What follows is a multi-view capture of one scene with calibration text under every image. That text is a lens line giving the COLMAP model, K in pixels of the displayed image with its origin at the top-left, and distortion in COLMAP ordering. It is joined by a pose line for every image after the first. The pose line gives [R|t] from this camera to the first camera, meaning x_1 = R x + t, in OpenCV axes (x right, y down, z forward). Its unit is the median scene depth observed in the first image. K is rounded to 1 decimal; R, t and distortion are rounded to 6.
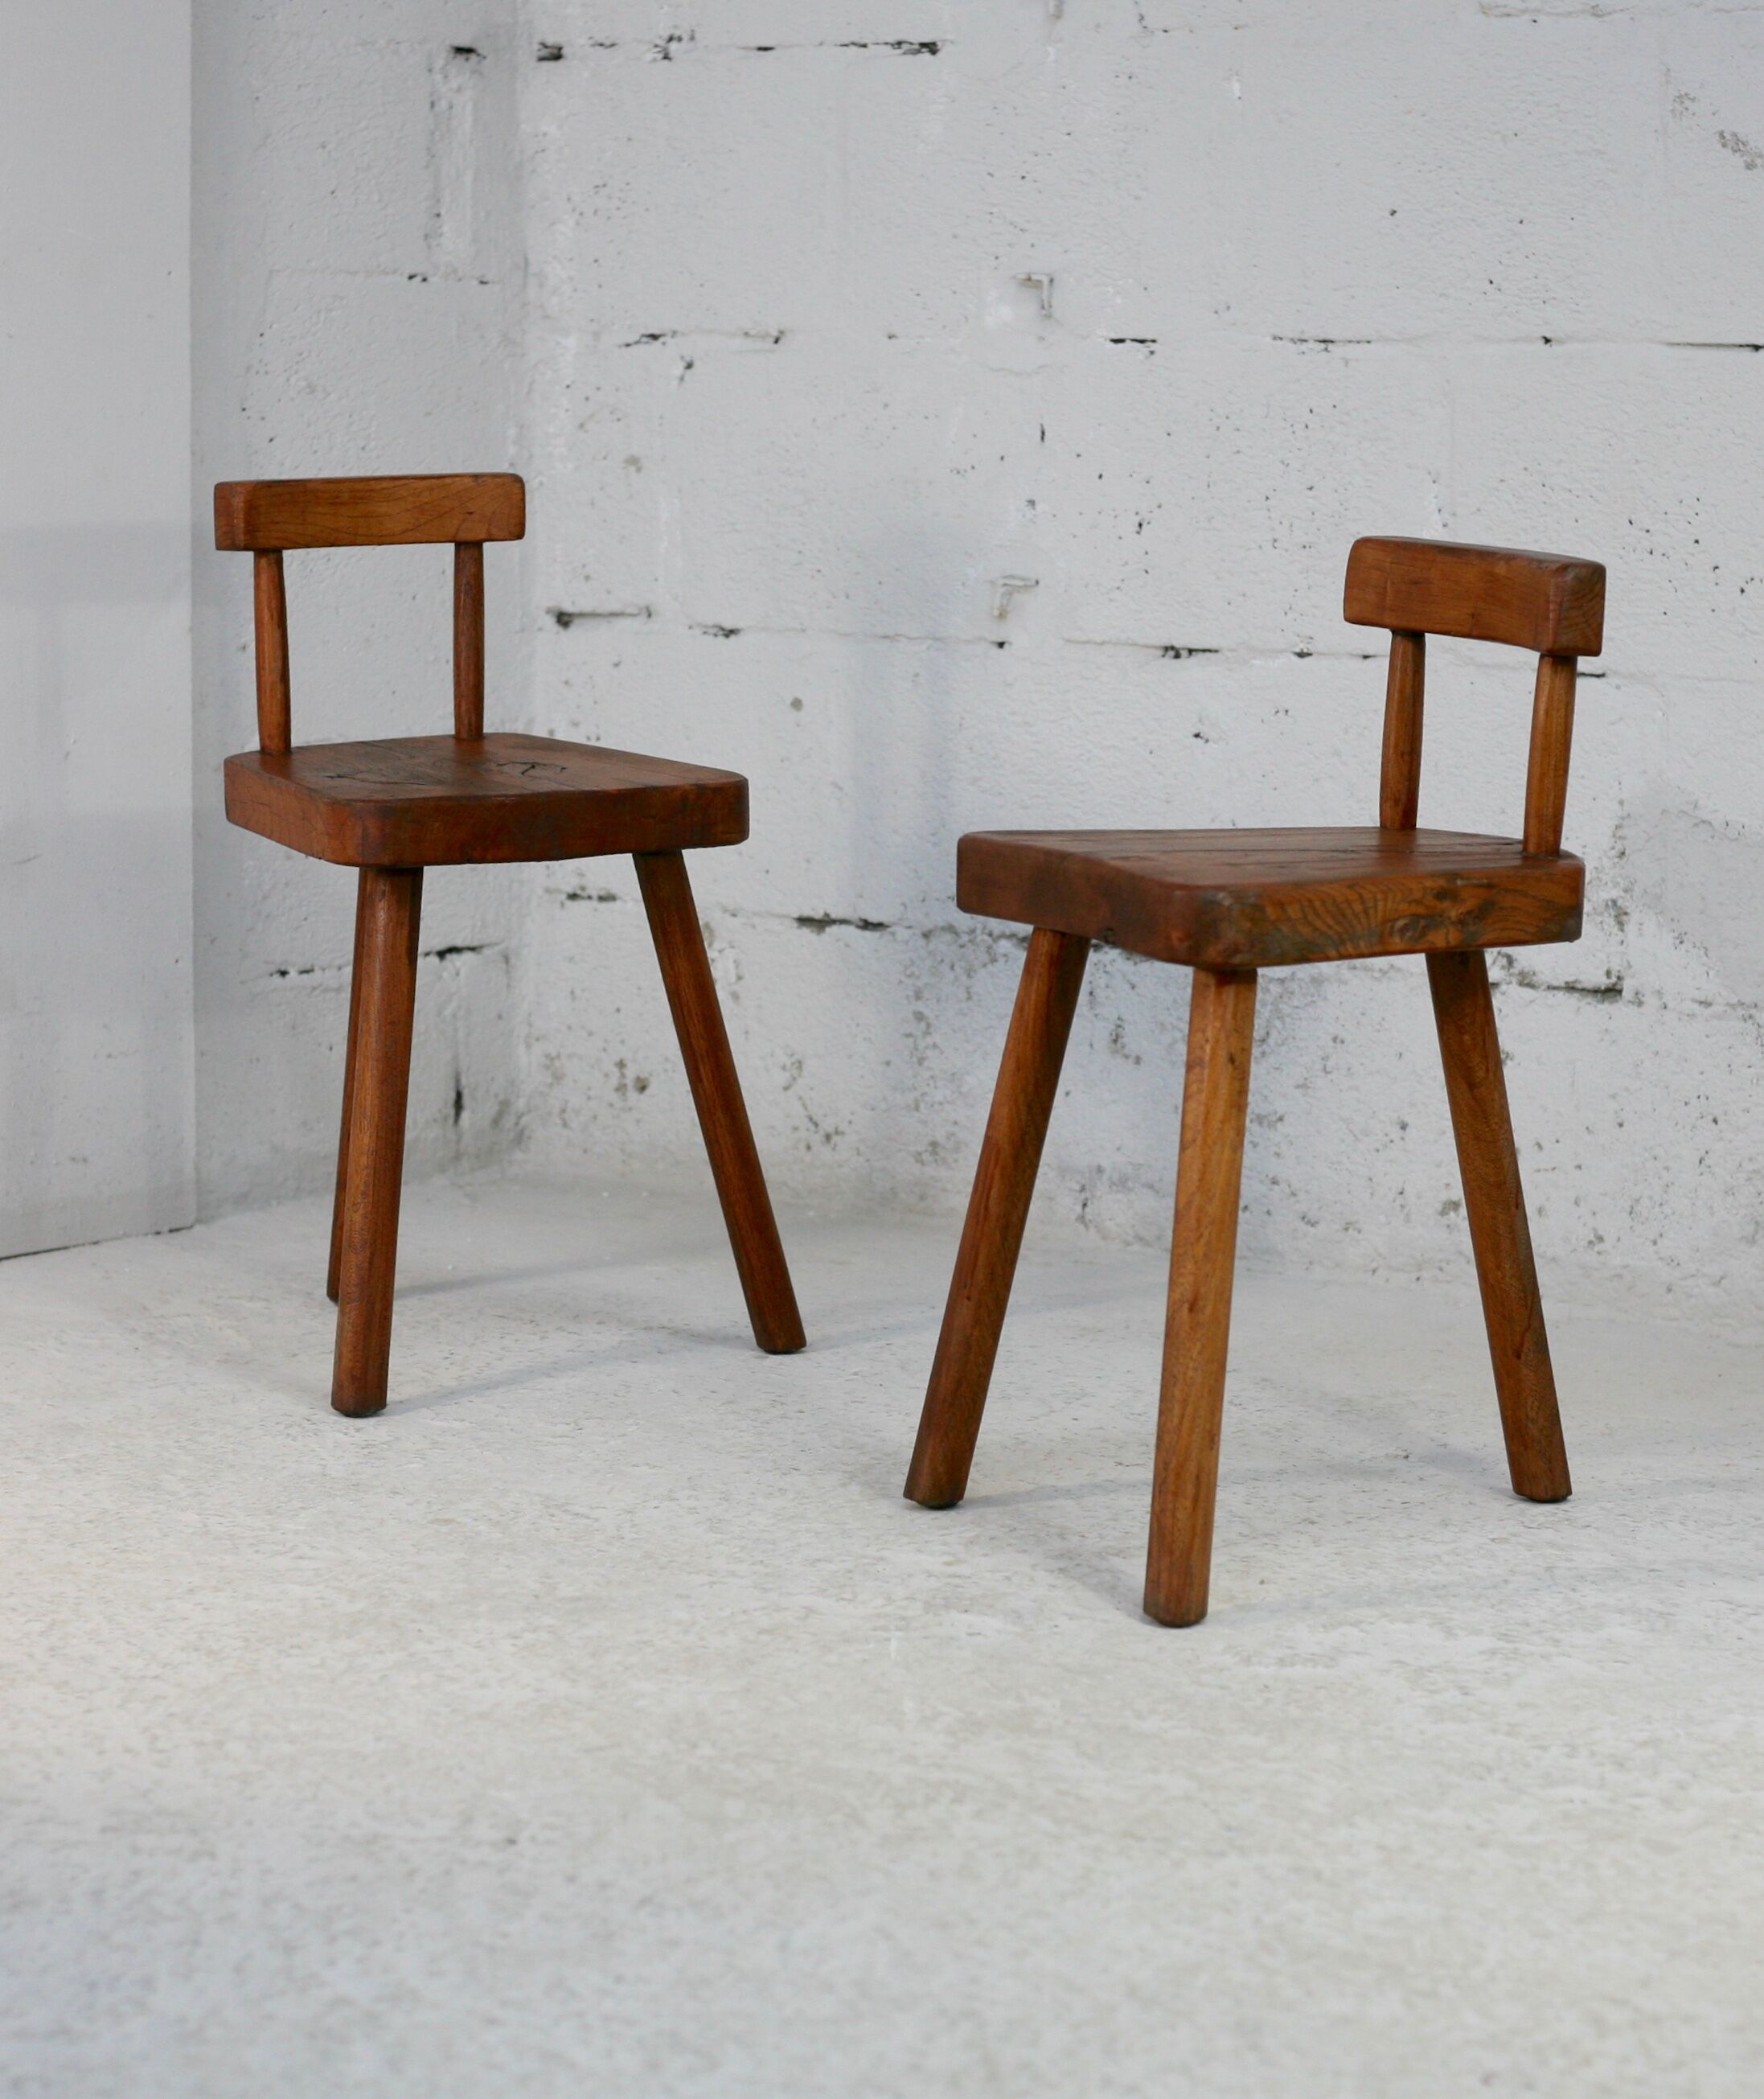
lens RADIAL K [[5106.5, 0, 905.9], [0, 5106.5, 1048.6], [0, 0, 1]] dist [-0.099038, 0.065779]
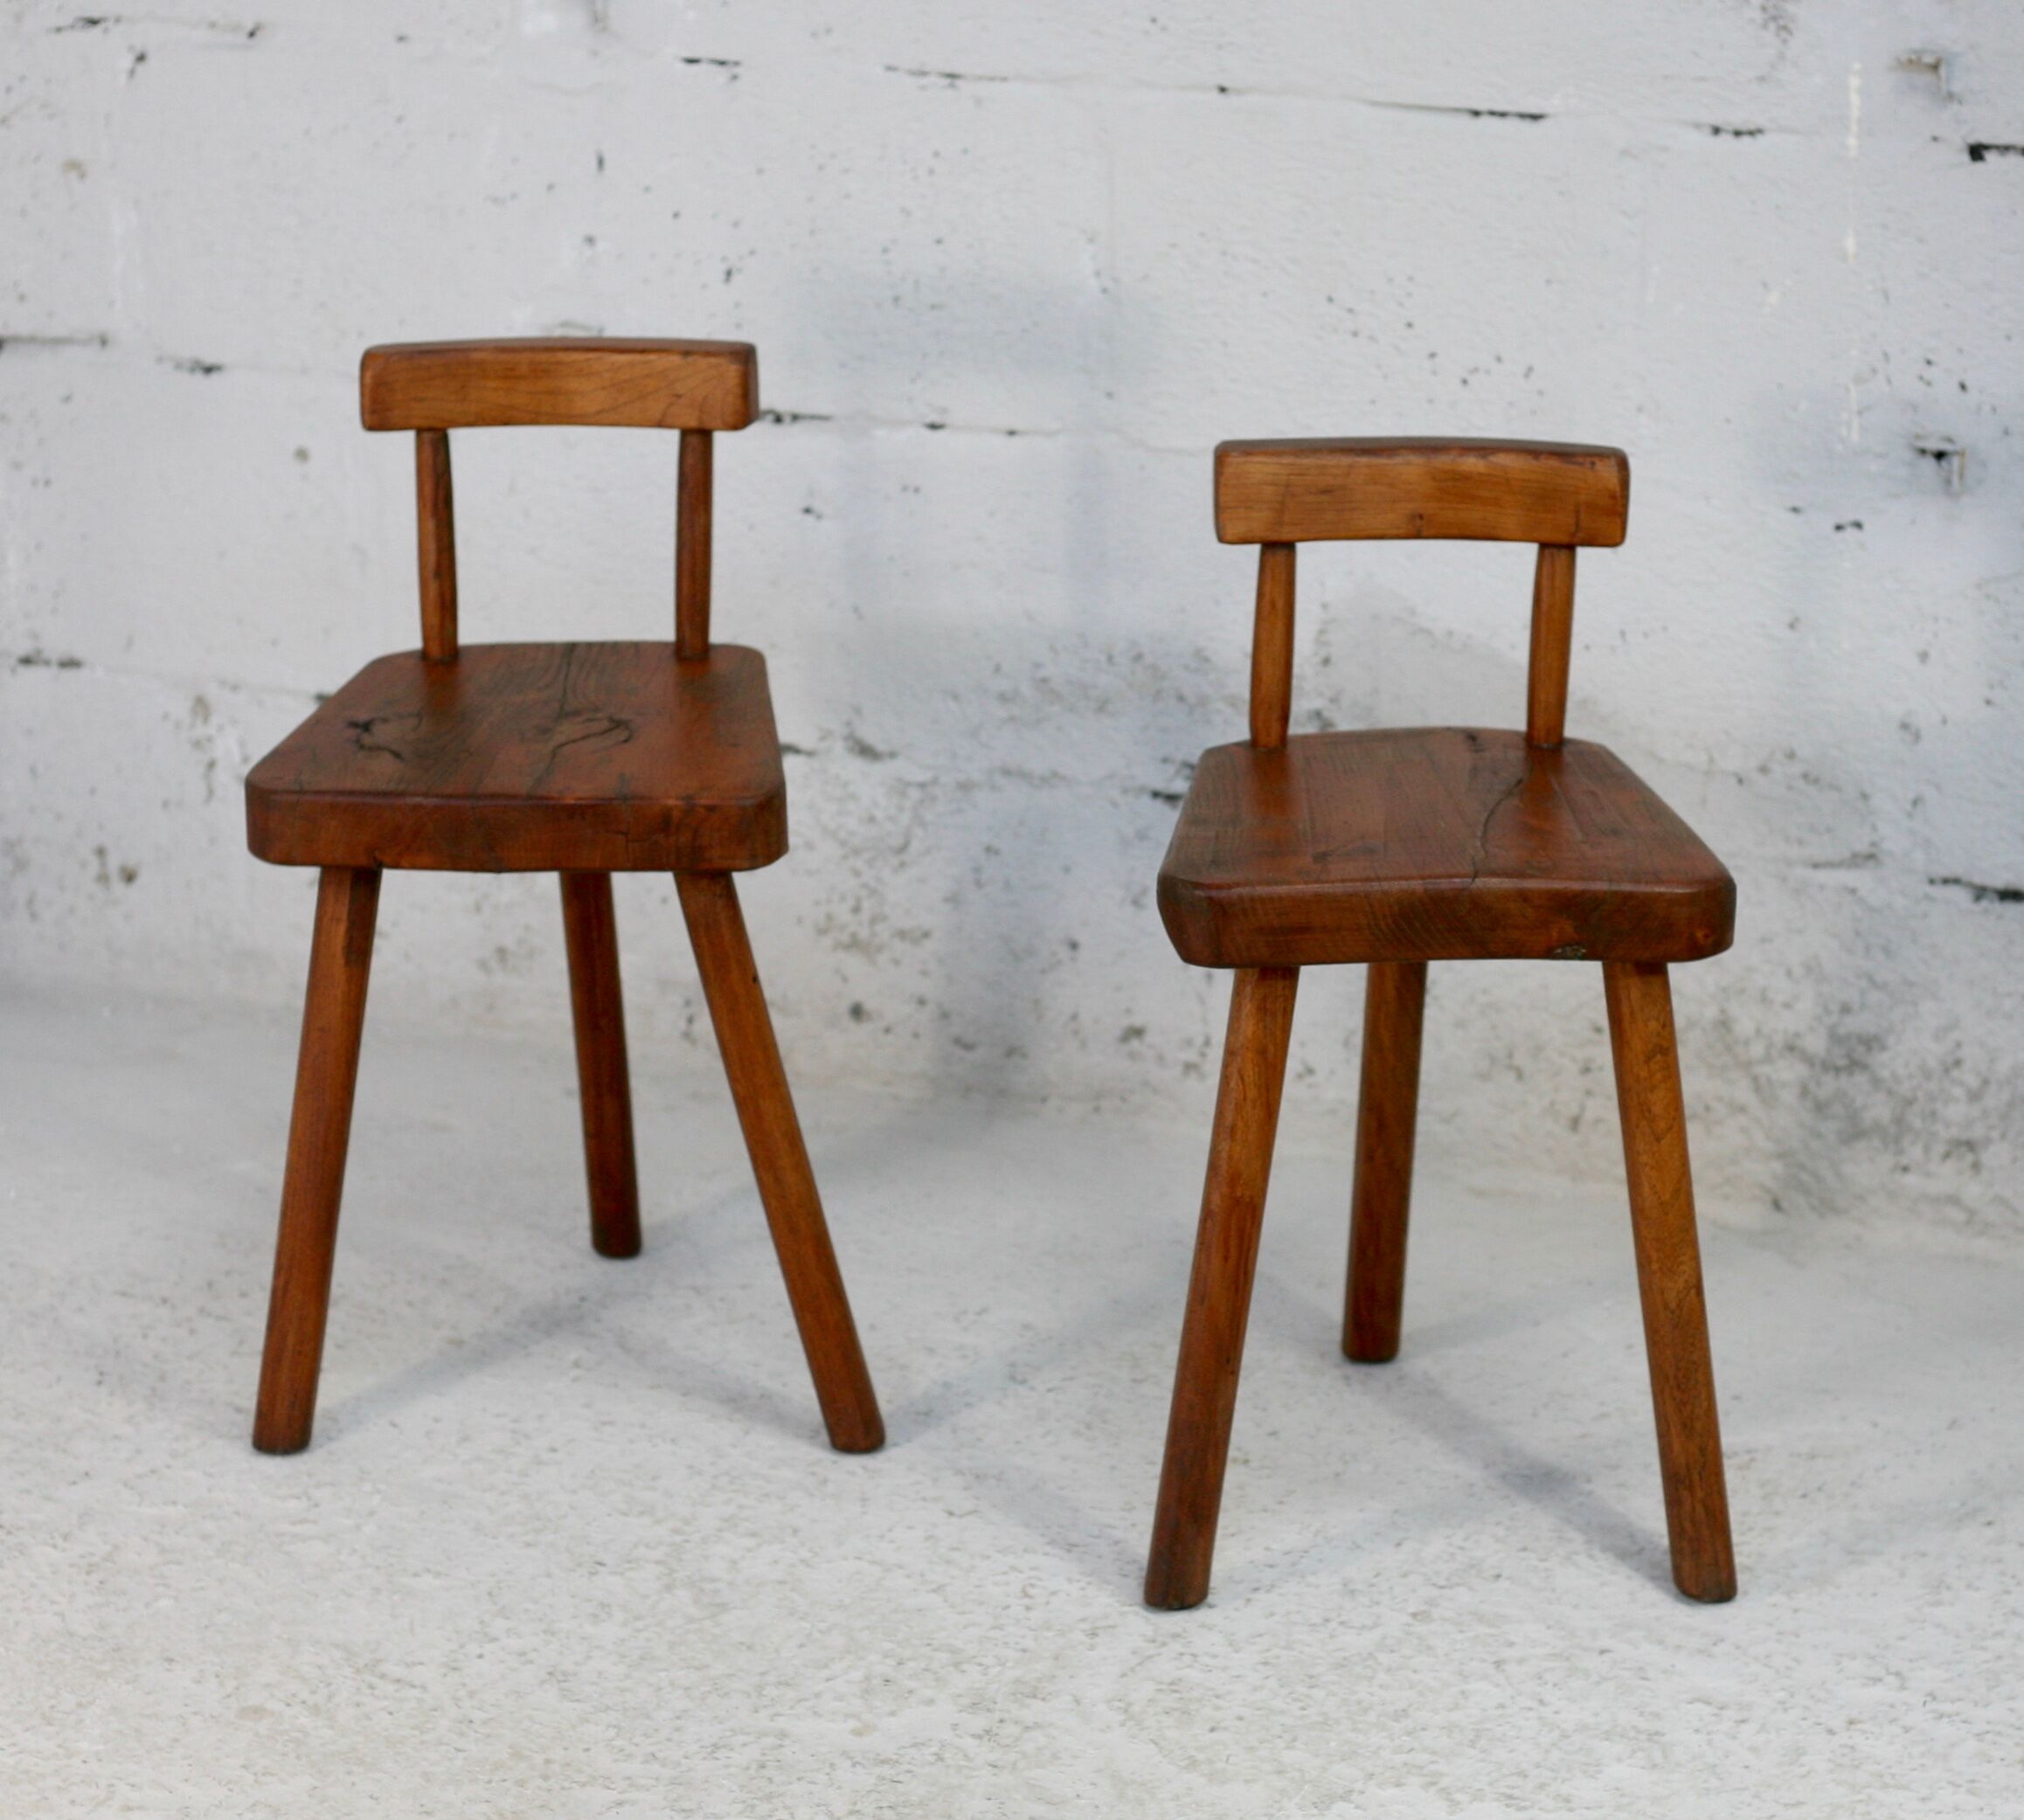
lens RADIAL K [[5560.1, 0, 1108.1], [0, 5560.1, 998.6], [0, 0, 1]] dist [-0.080811, -0.271006]
pose [[0.966968, -0.090728, 0.238205, -0.127566], [0.044883, 0.980513, 0.191260, -0.158228], [-0.250915, -0.174251, 0.952196, 0.057826]]
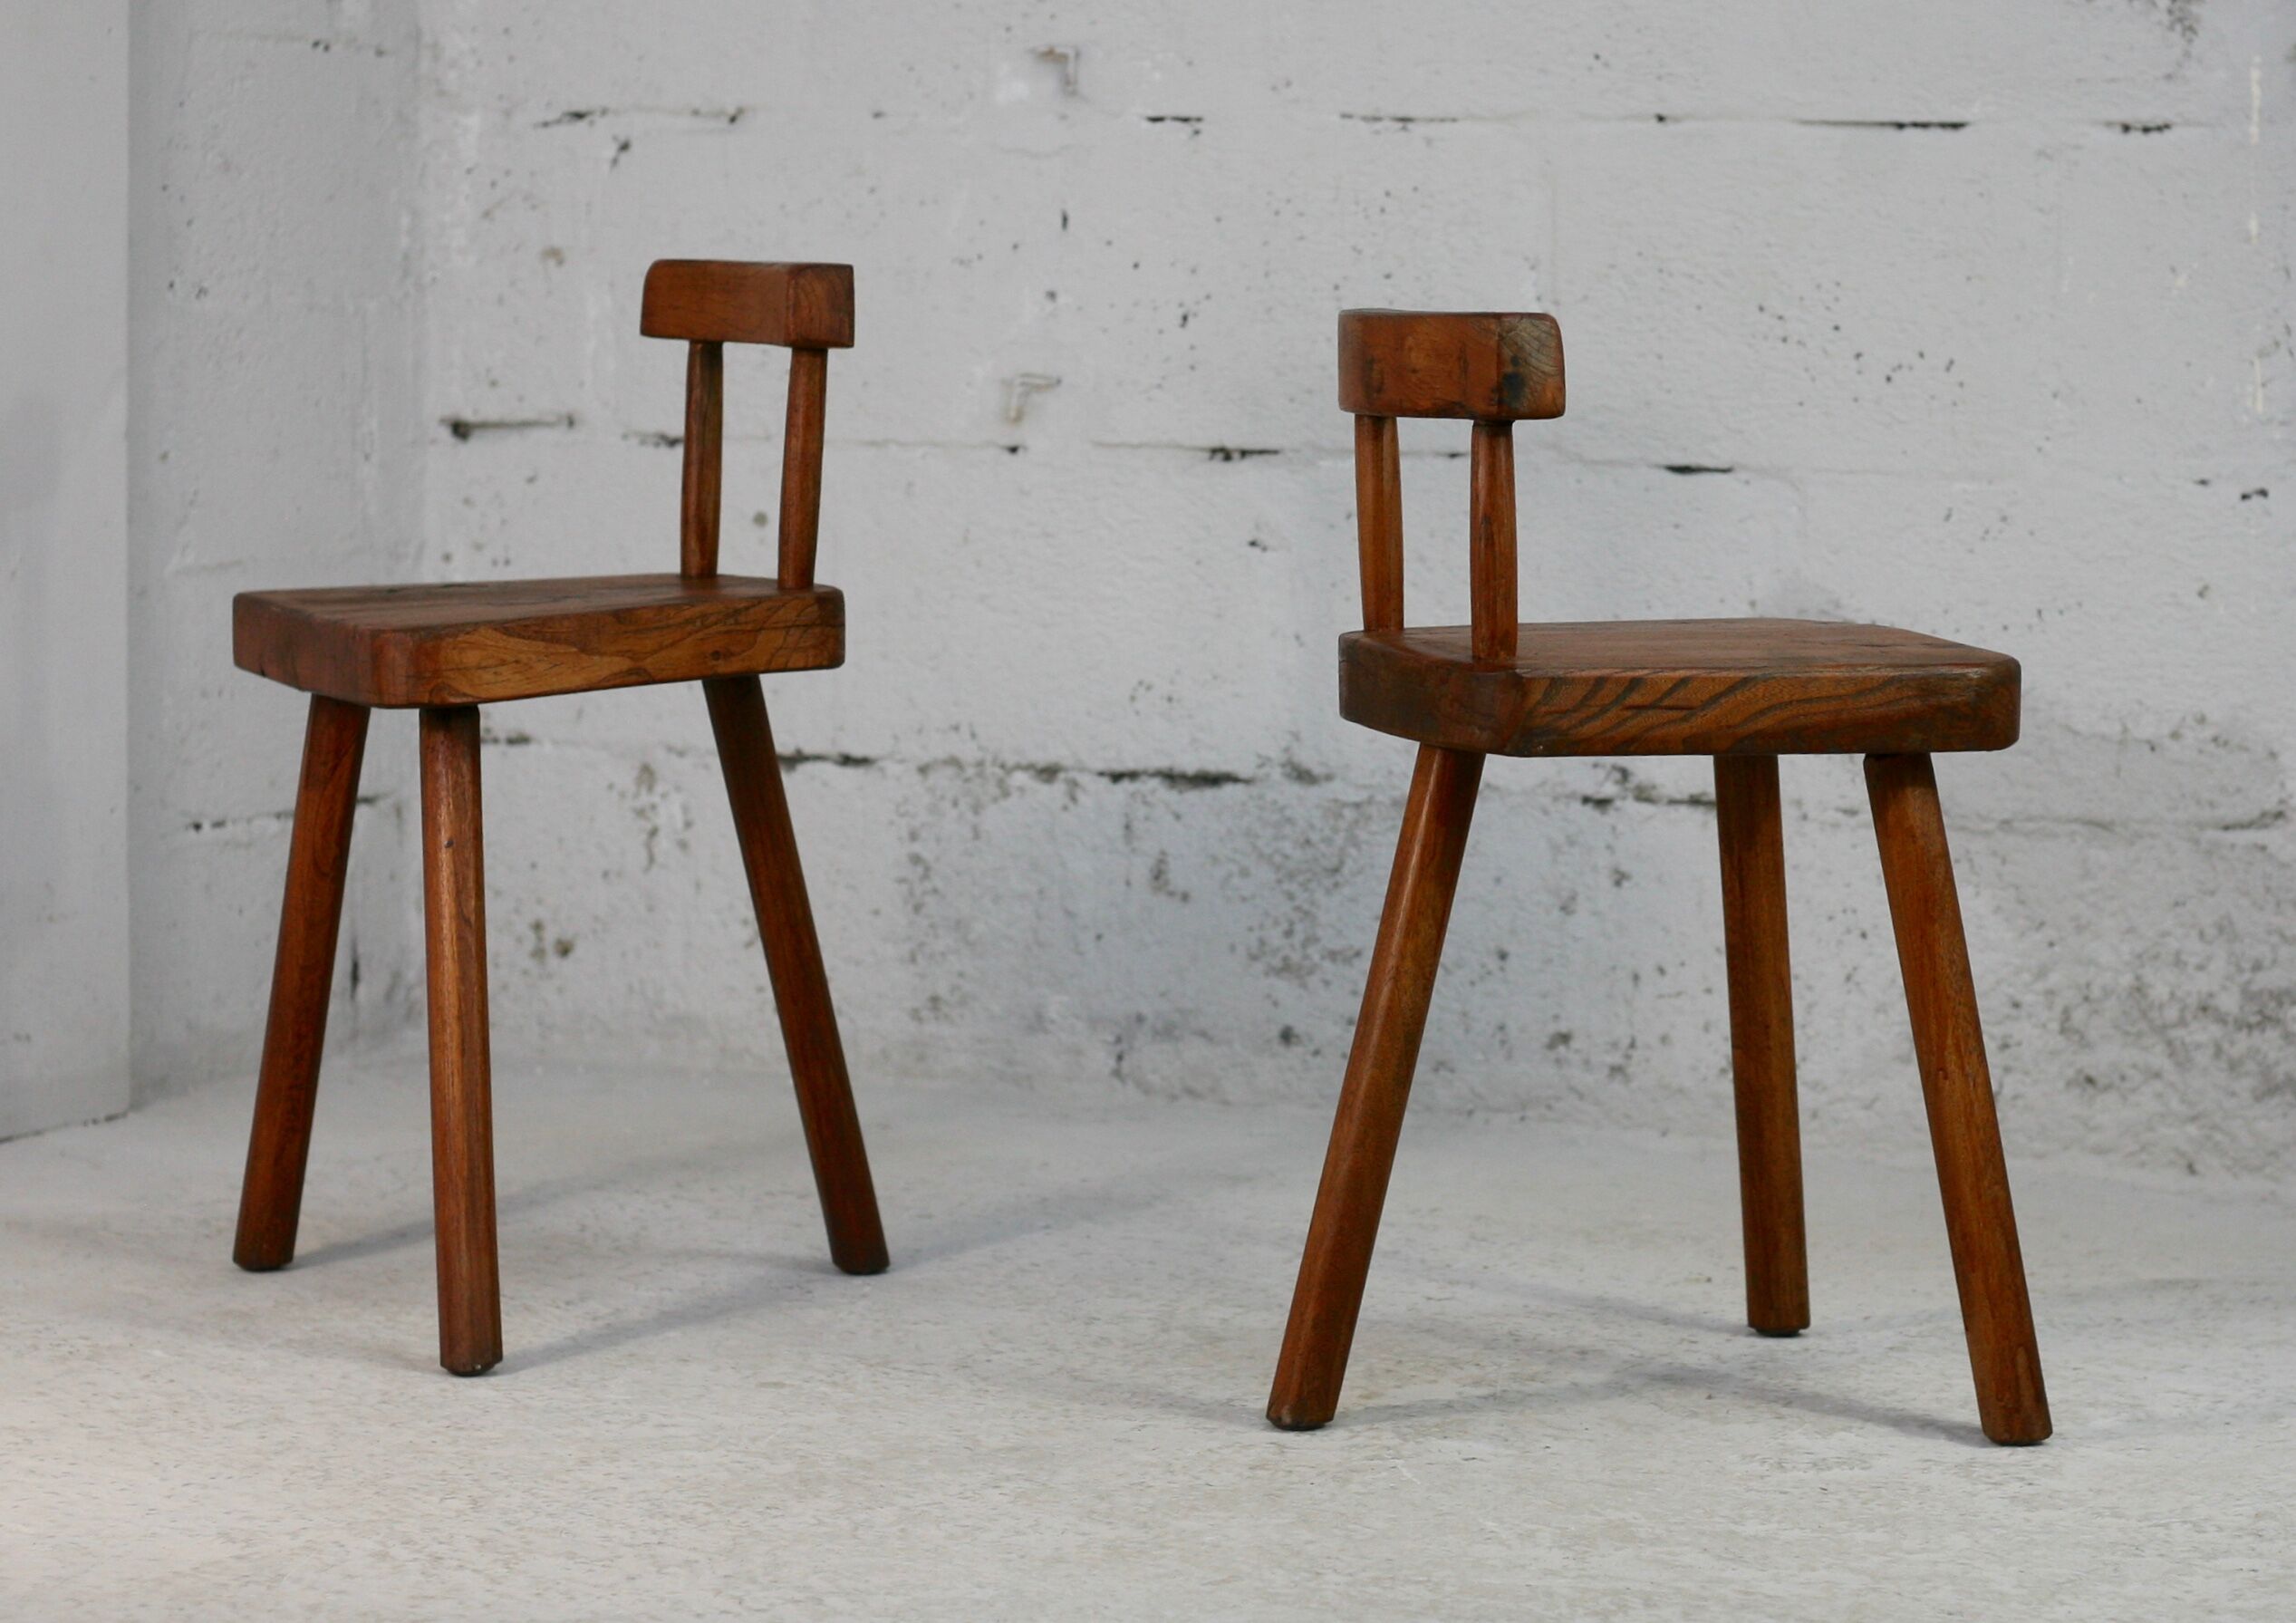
lens RADIAL K [[5762.1, 0, 1403.1], [0, 5762.1, 733.0], [0, 0, 1]] dist [-0.082491, -0.163414]
pose [[0.961543, -0.016042, 0.274185, -0.202139], [0.029347, 0.998579, -0.044493, 0.020188], [-0.273081, 0.050828, 0.960647, -0.011373]]
